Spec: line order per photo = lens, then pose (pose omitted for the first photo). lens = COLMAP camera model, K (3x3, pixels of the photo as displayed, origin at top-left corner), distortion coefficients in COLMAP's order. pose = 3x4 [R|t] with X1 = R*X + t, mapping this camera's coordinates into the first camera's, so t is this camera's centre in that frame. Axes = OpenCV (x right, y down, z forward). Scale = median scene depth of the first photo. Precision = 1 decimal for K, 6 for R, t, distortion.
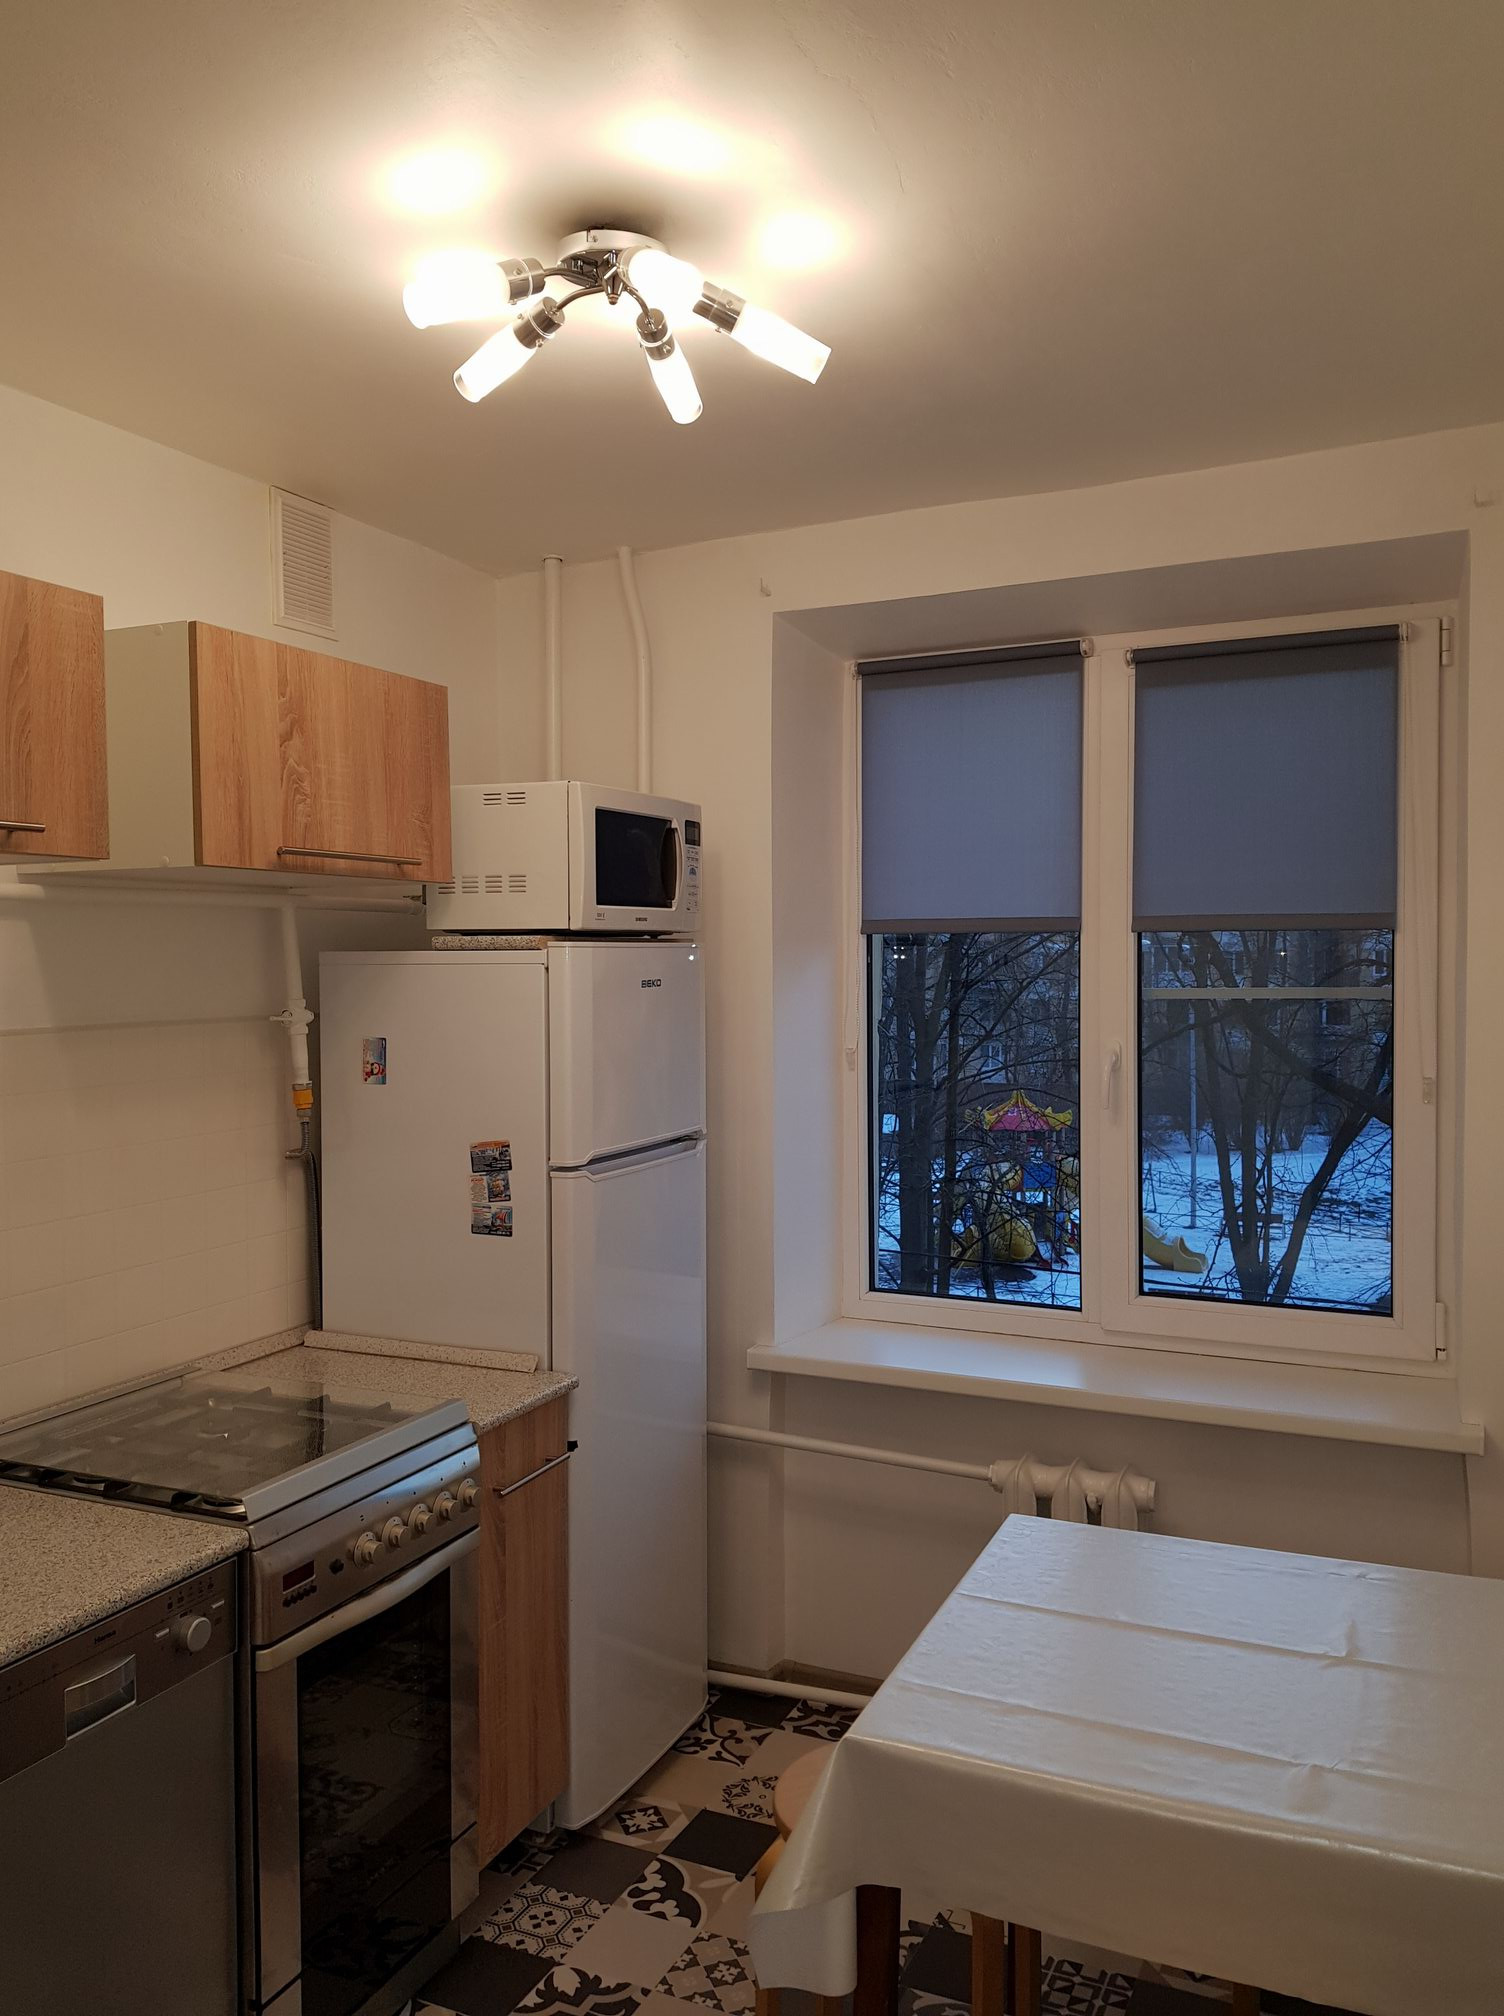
lens RADIAL K [[1572.5, 0, 763.6], [0, 1572.5, 1013.7], [0, 0, 1]] dist [0.065711, -0.093713]
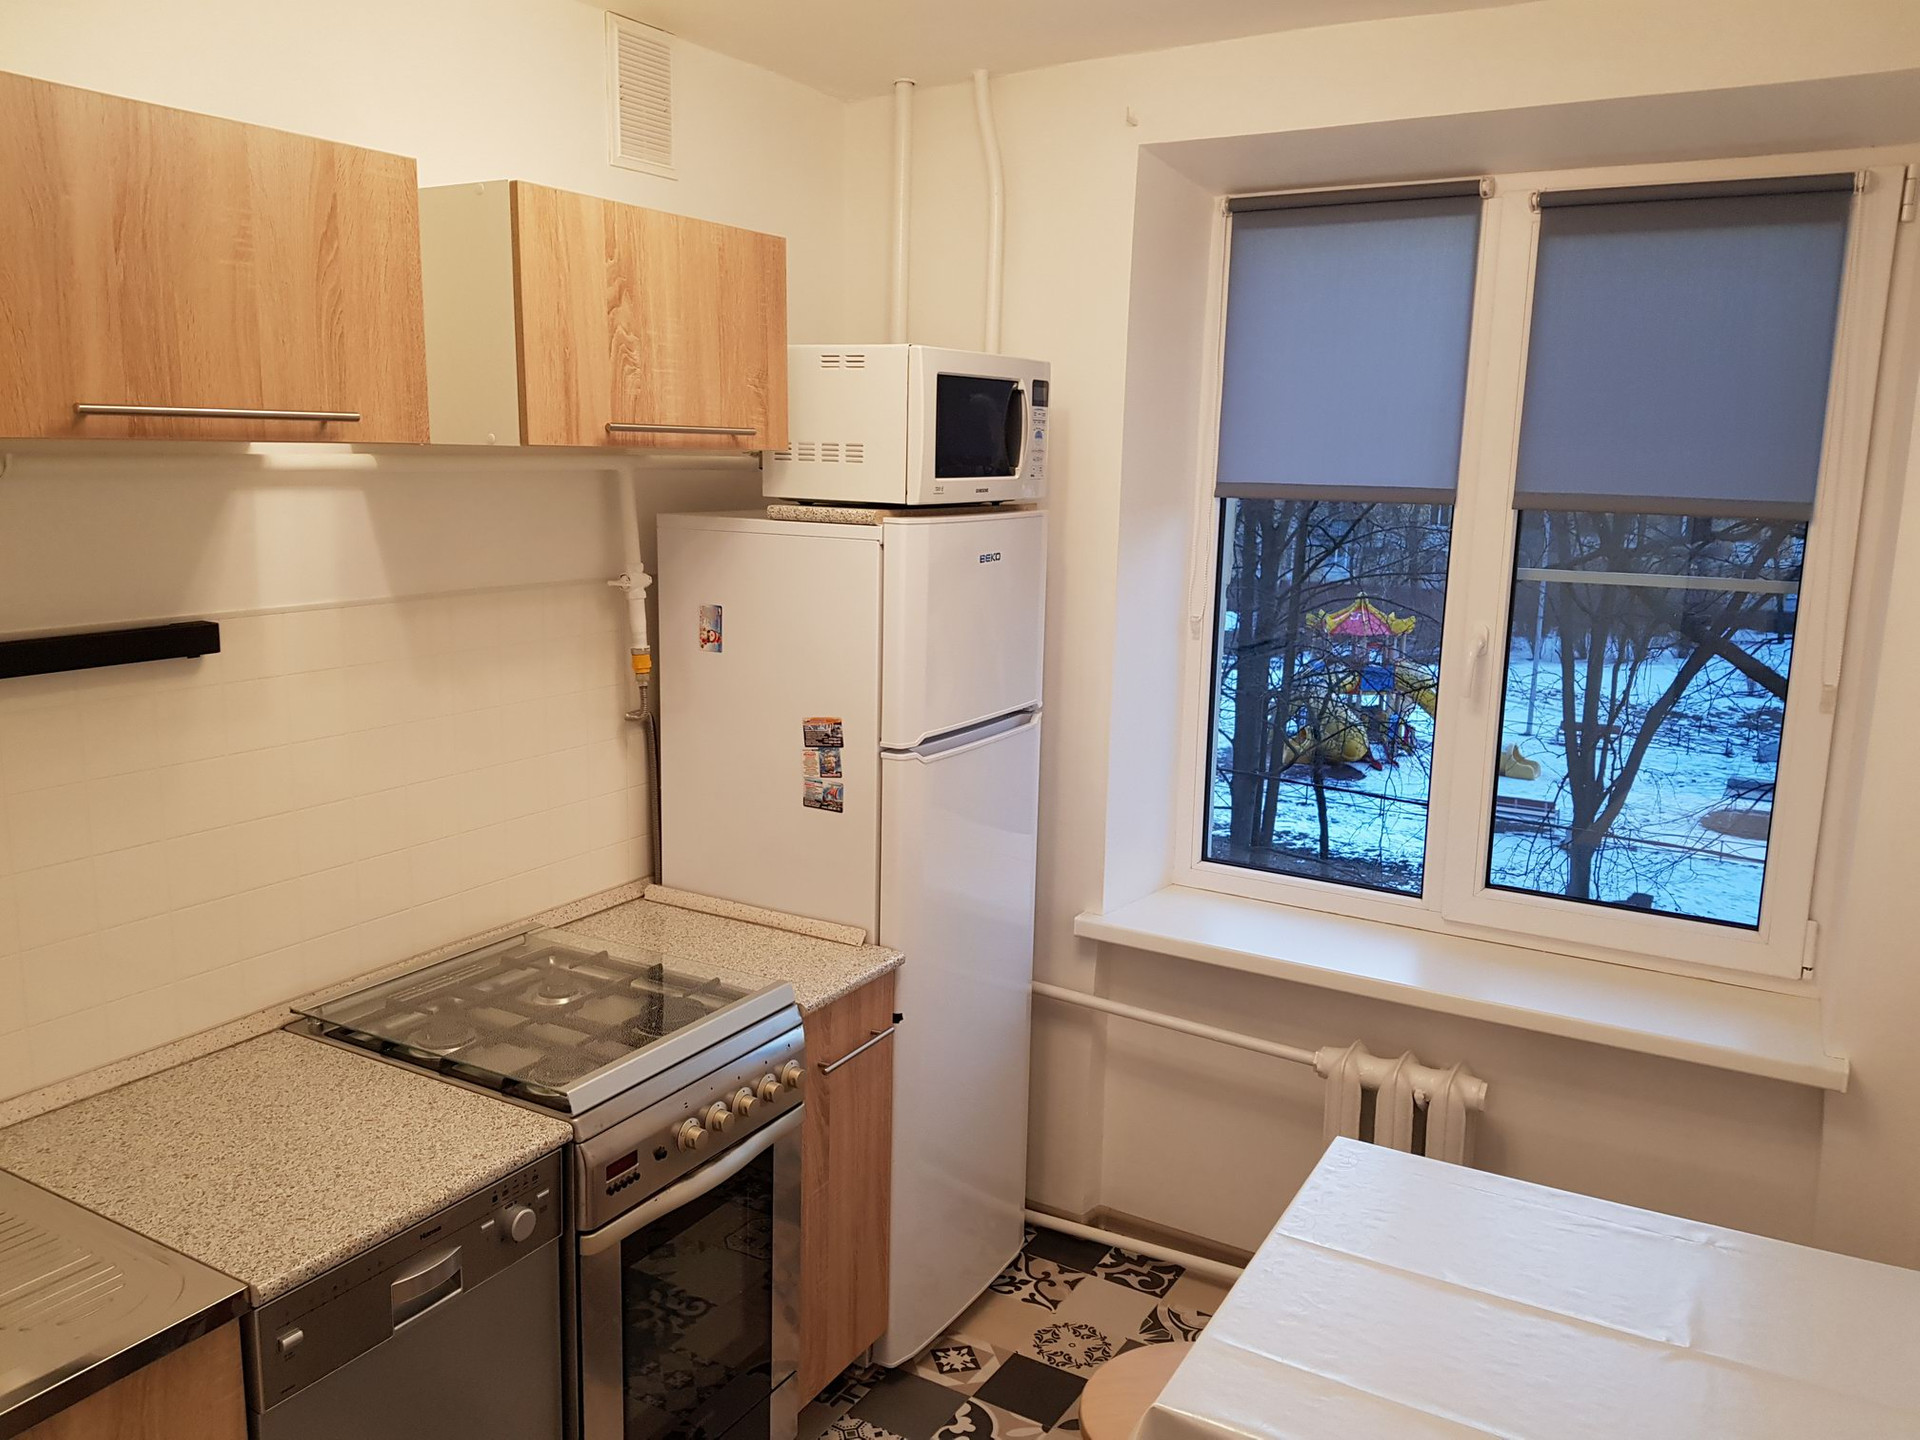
lens RADIAL K [[1497.6, 0, 944.3], [0, 1497.6, 732.8], [0, 0, 1]] dist [0.065711, -0.093713]
pose [[0.993463, 0.046065, -0.104449, 0.001256], [-0.029685, 0.987739, 0.153266, -0.055683], [0.110229, -0.149163, 0.982649, 0.080899]]
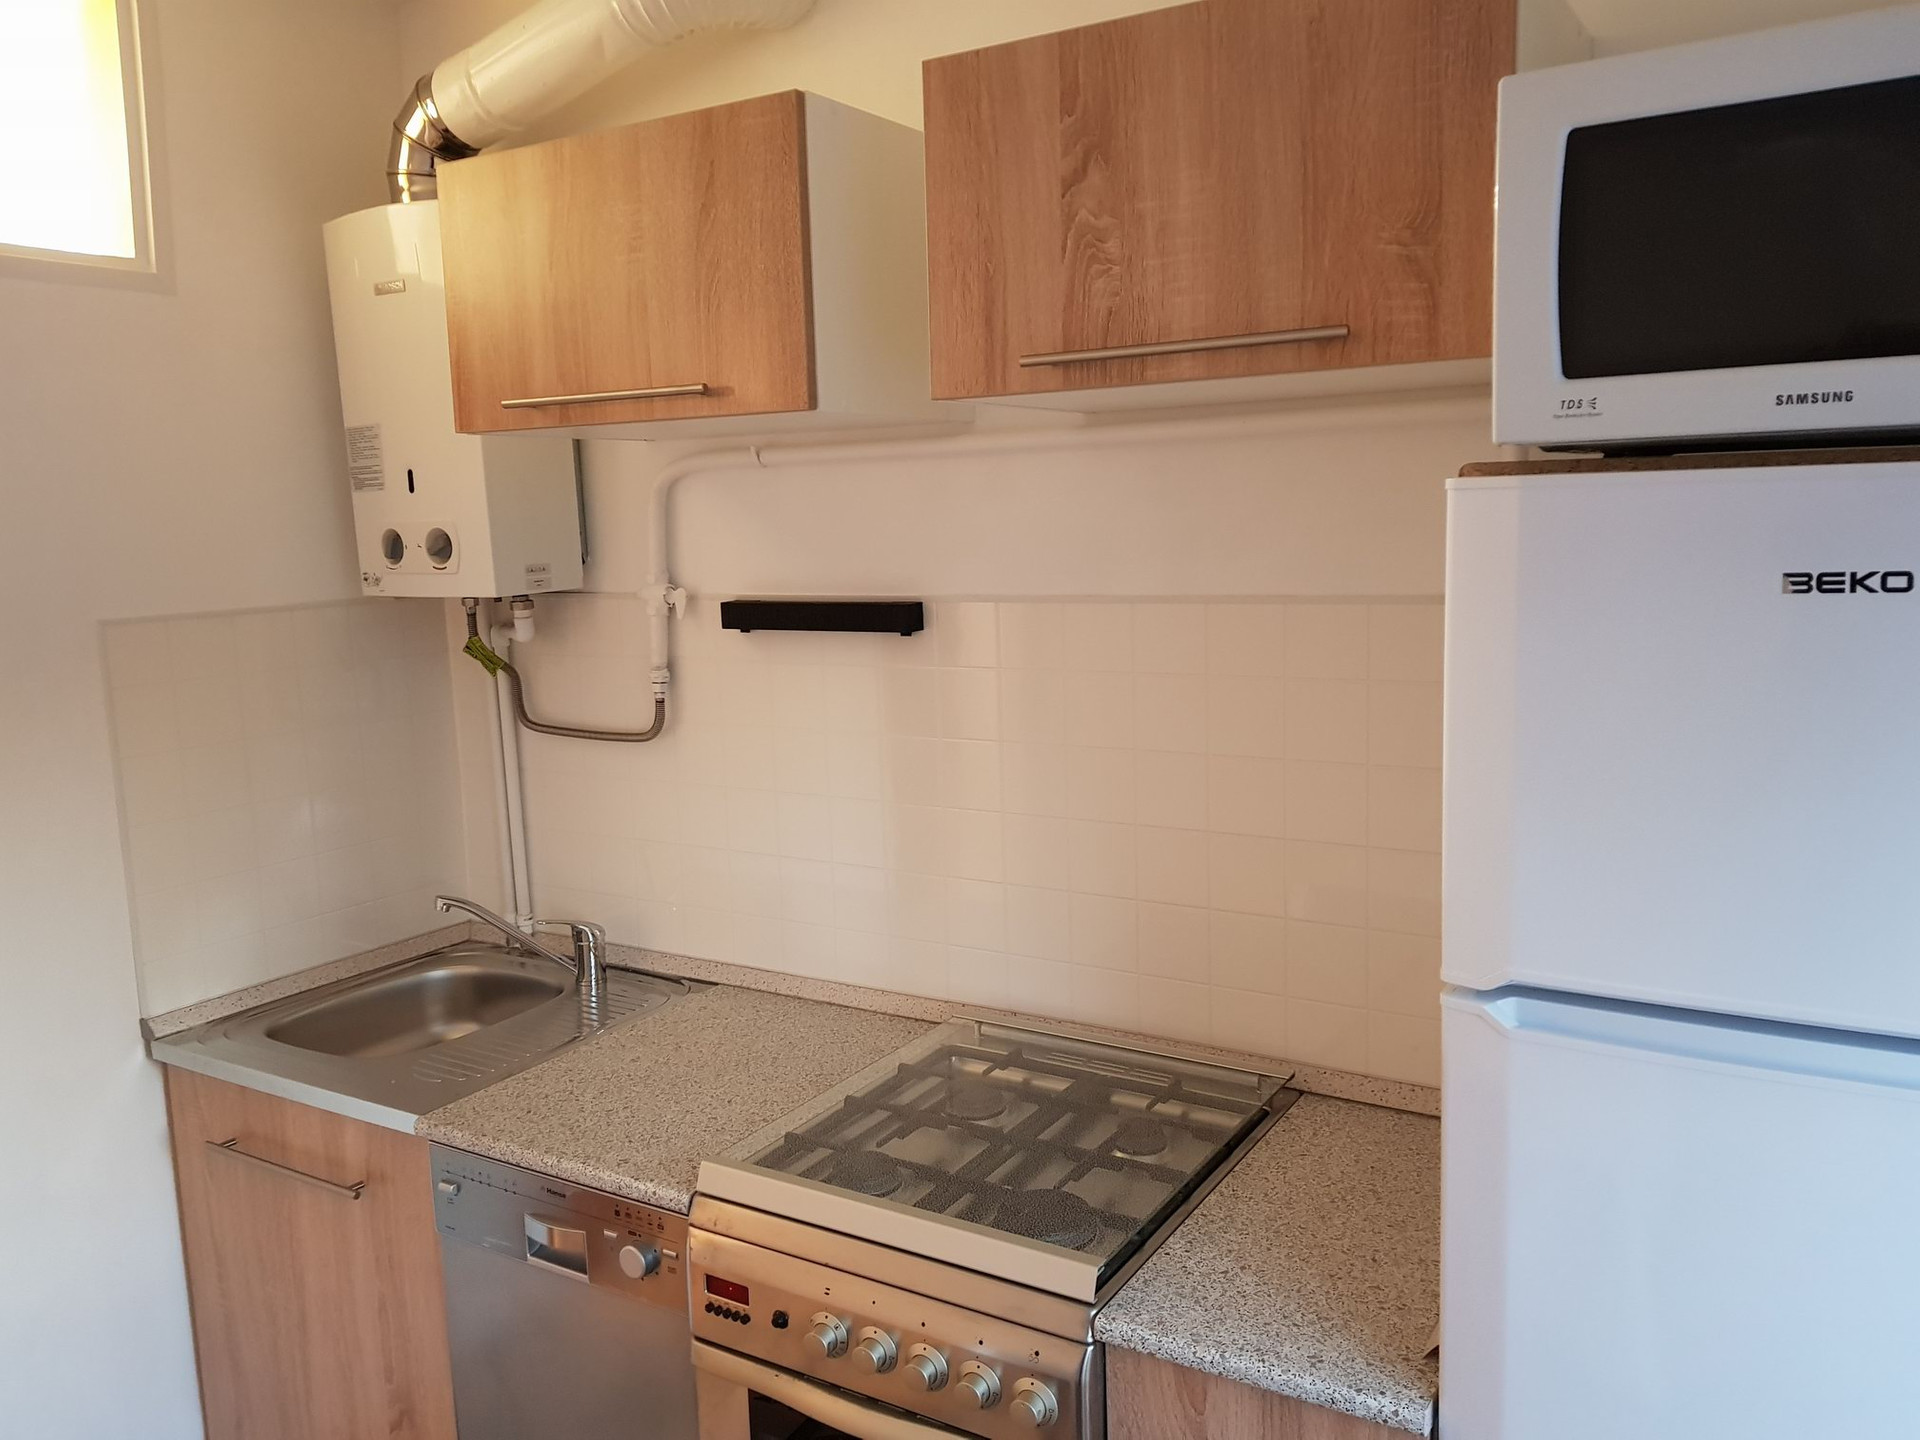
lens RADIAL K [[1497.6, 0, 969.9], [0, 1497.6, 721.6], [0, 0, 1]] dist [0.065711, -0.093713]
pose [[-0.126855, 0.151727, -0.980248, 0.302813], [-0.004854, 0.988125, 0.153575, -0.041286], [0.991909, 0.024239, -0.124612, 0.894680]]
